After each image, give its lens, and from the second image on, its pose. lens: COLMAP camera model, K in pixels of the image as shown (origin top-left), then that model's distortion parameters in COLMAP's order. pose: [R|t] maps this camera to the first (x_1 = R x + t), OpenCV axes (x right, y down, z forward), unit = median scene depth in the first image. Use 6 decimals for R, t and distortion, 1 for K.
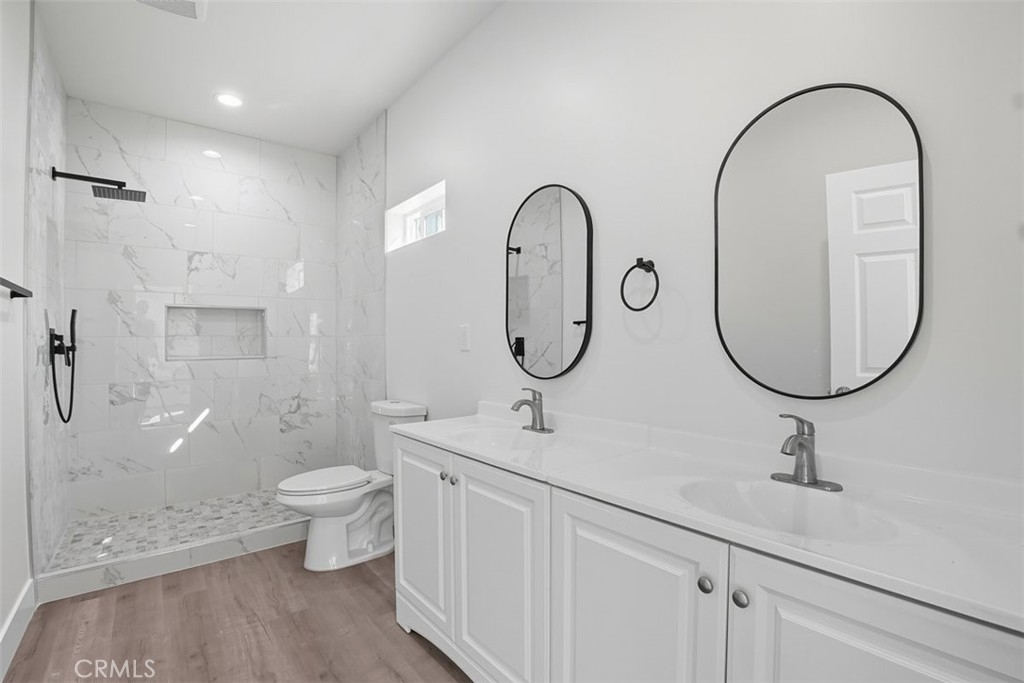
lens RADIAL K [[466.1, 0, 503.2], [0, 466.1, 341.4], [0, 0, 1]] dist [-0.064581, 0.015271]
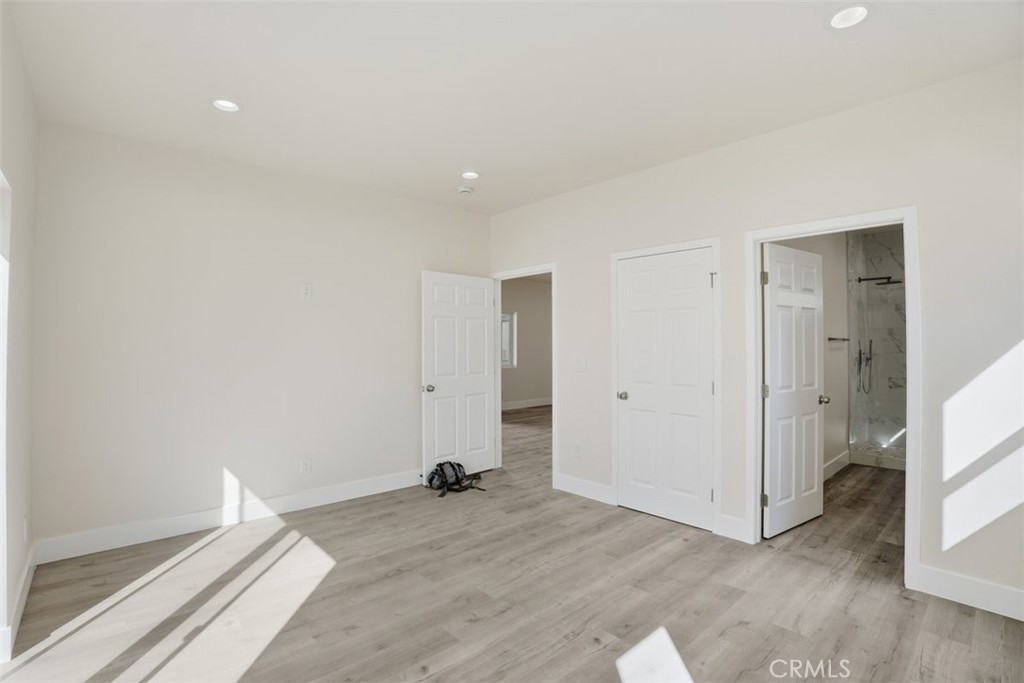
lens RADIAL K [[466.1, 0, 503.2], [0, 466.1, 341.4], [0, 0, 1]] dist [-0.064581, 0.015271]
pose [[0.064369, -0.008927, -0.997886, 1.054977], [0.001057, 0.999960, -0.008878, -0.048685], [0.997926, -0.000483, 0.064376, -0.882556]]
